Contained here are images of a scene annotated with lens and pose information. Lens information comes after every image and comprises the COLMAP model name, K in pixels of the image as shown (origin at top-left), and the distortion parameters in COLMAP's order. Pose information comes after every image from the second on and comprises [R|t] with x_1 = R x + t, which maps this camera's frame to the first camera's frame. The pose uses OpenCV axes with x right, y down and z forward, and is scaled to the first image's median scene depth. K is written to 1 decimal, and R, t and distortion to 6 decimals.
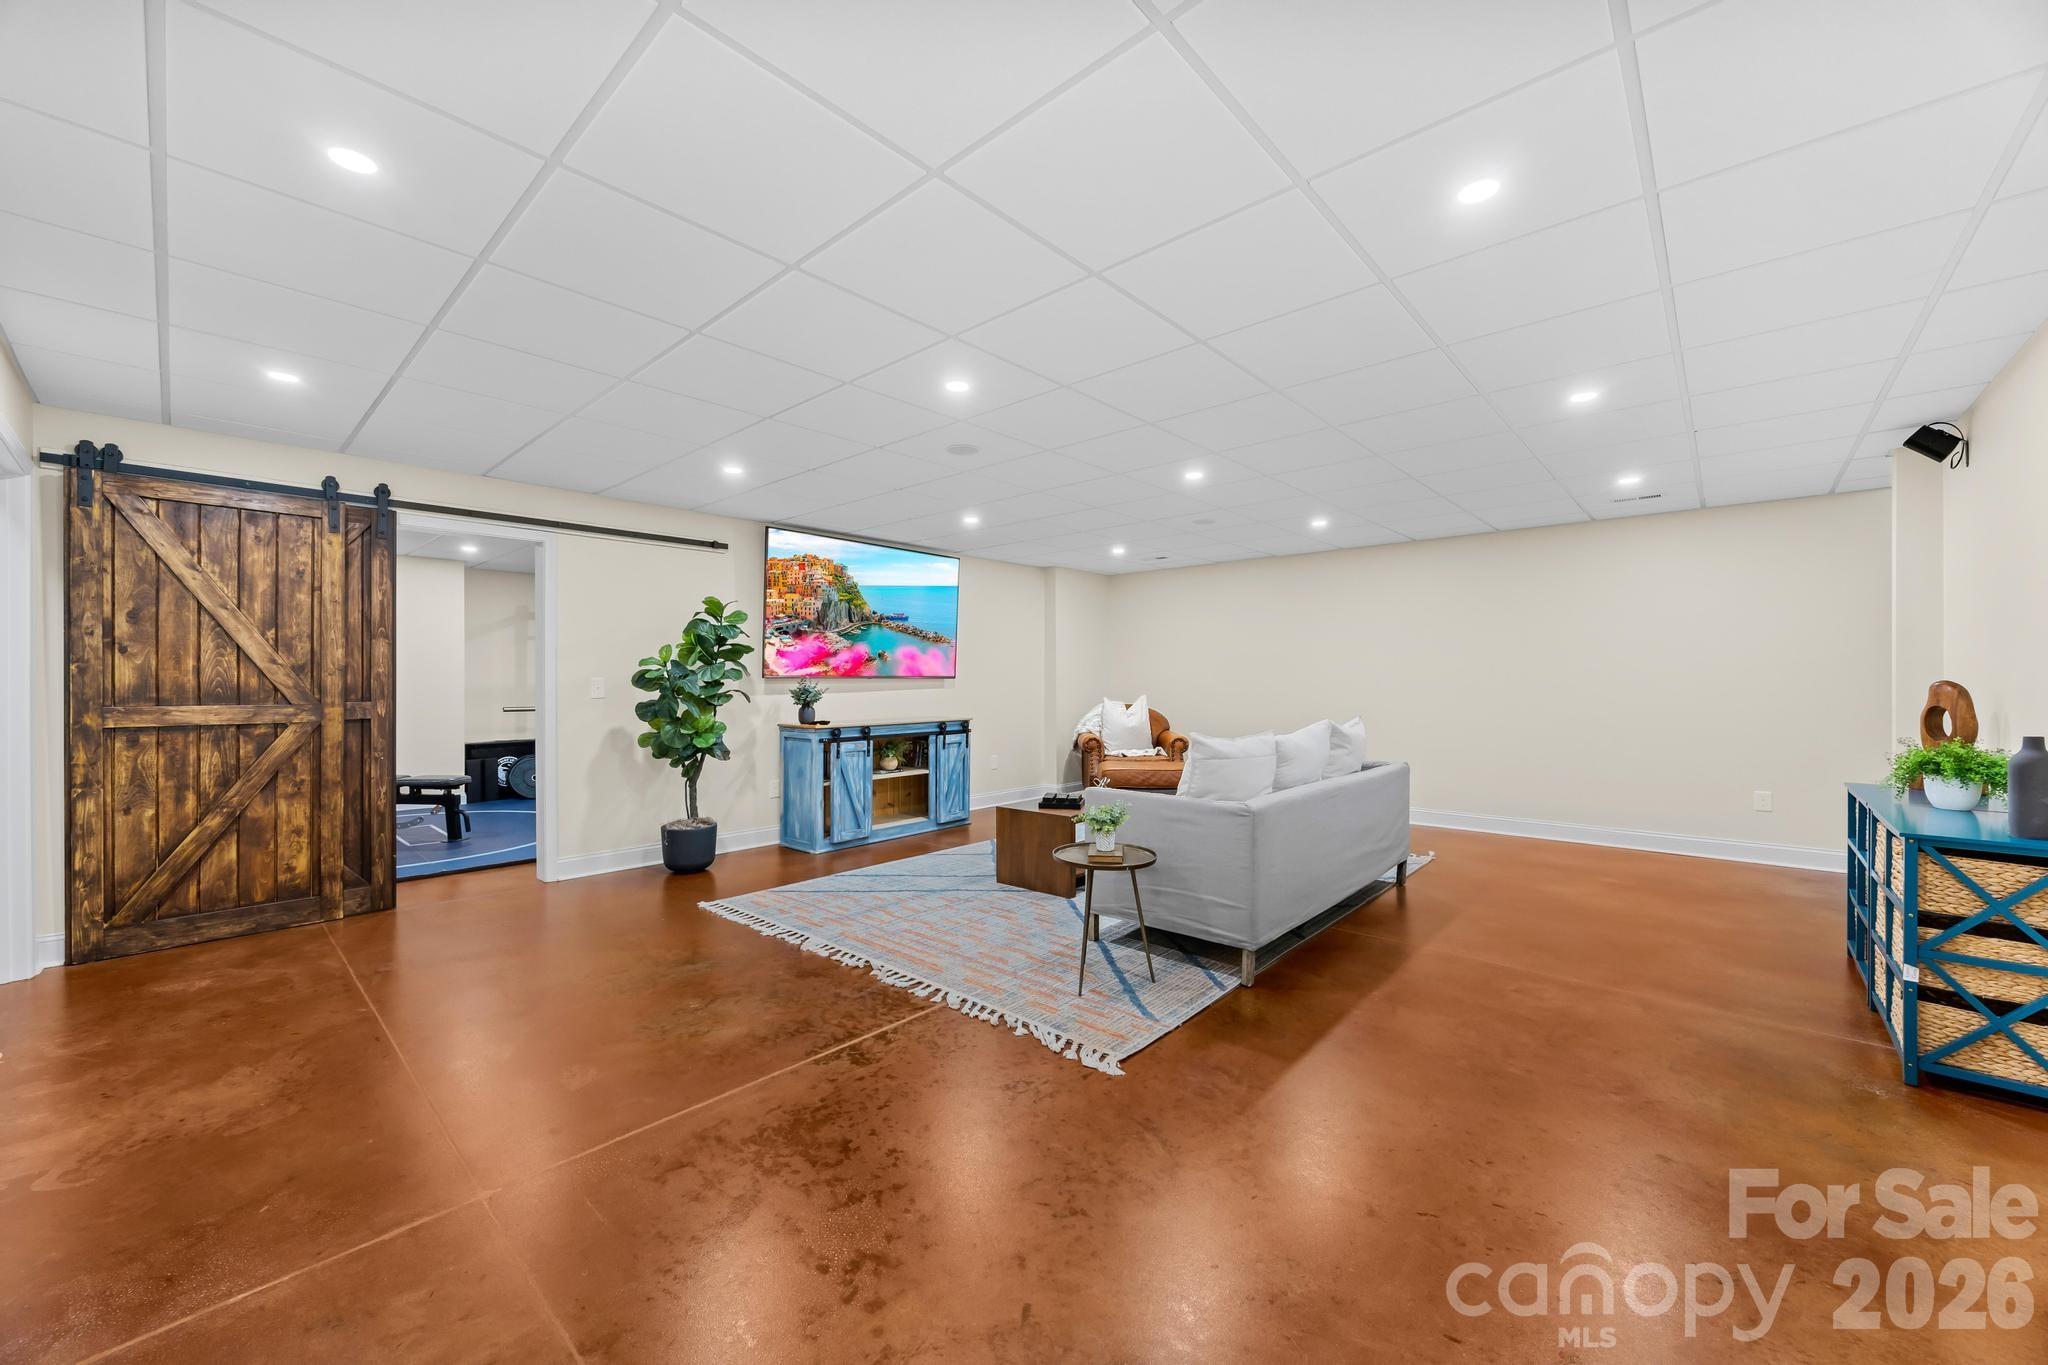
lens RADIAL K [[796.1, 0, 1013.1], [0, 796.1, 668.9], [0, 0, 1]] dist [-0.002078, -0.000071]
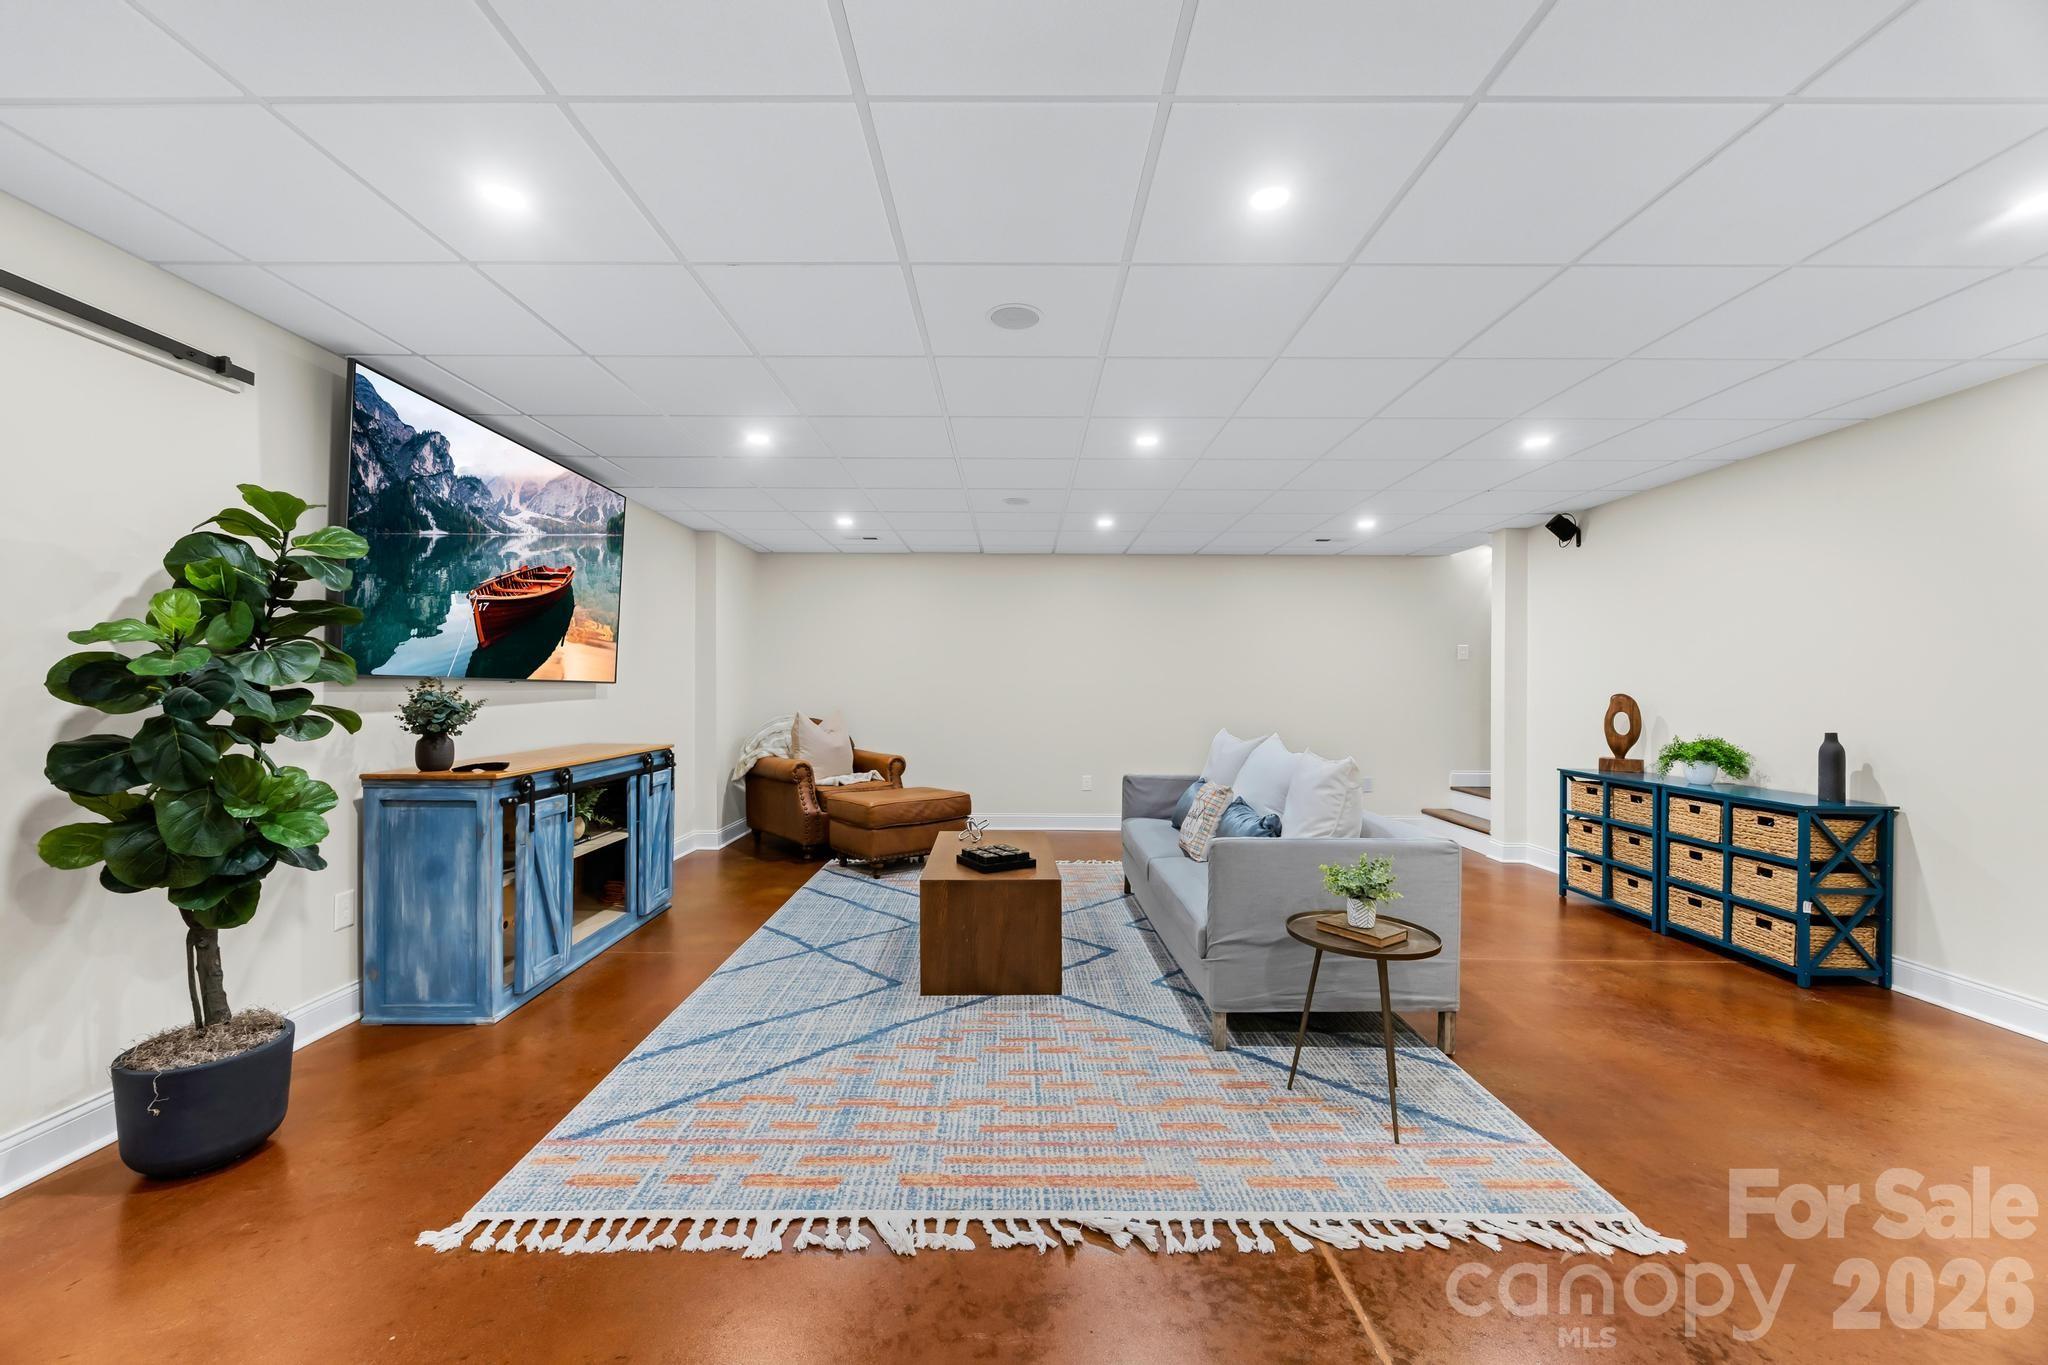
lens RADIAL K [[802.8, 0, 1024.0], [0, 802.8, 682.5], [0, 0, 1]] dist [-0.001130, -0.000020]
pose [[0.733886, 0.010993, 0.679183, -0.422058], [-0.016059, 0.999870, 0.001169, 0.007875], [-0.679082, -0.011765, 0.733968, 0.470483]]
